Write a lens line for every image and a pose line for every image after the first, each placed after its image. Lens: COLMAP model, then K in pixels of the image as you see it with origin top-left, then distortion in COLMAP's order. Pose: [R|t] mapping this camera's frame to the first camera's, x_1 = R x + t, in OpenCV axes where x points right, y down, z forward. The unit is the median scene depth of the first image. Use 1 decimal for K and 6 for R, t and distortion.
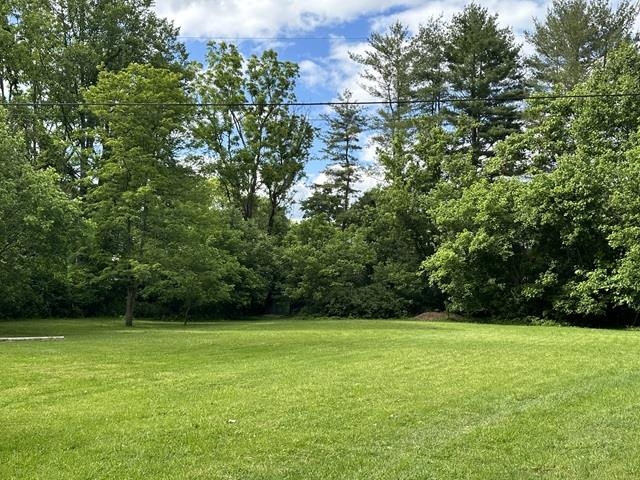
lens RADIAL K [[634.0, 0, 320.0], [0, 634.0, 240.1], [0, 0, 1]] dist [0.005675, 0.000000]
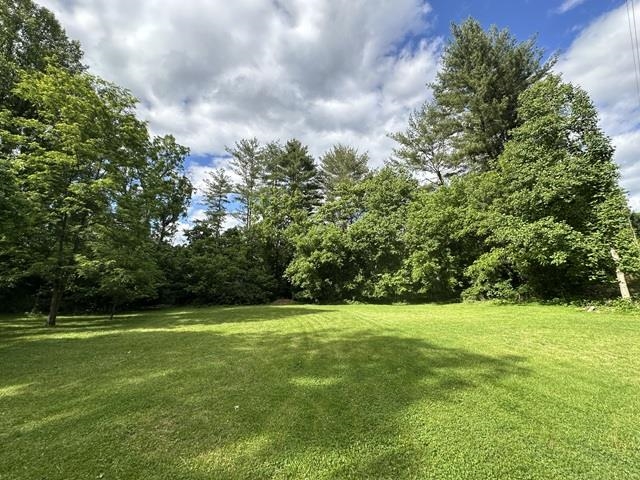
lens RADIAL K [[279.6, 0, 320.9], [0, 279.6, 230.9], [0, 0, 1]] dist [-0.015606, 0.000133]
pose [[0.832672, 0.096959, 0.545212, -0.163246], [-0.028791, 0.990801, -0.132231, 0.028606], [-0.553017, 0.094408, 0.827804, 0.315752]]
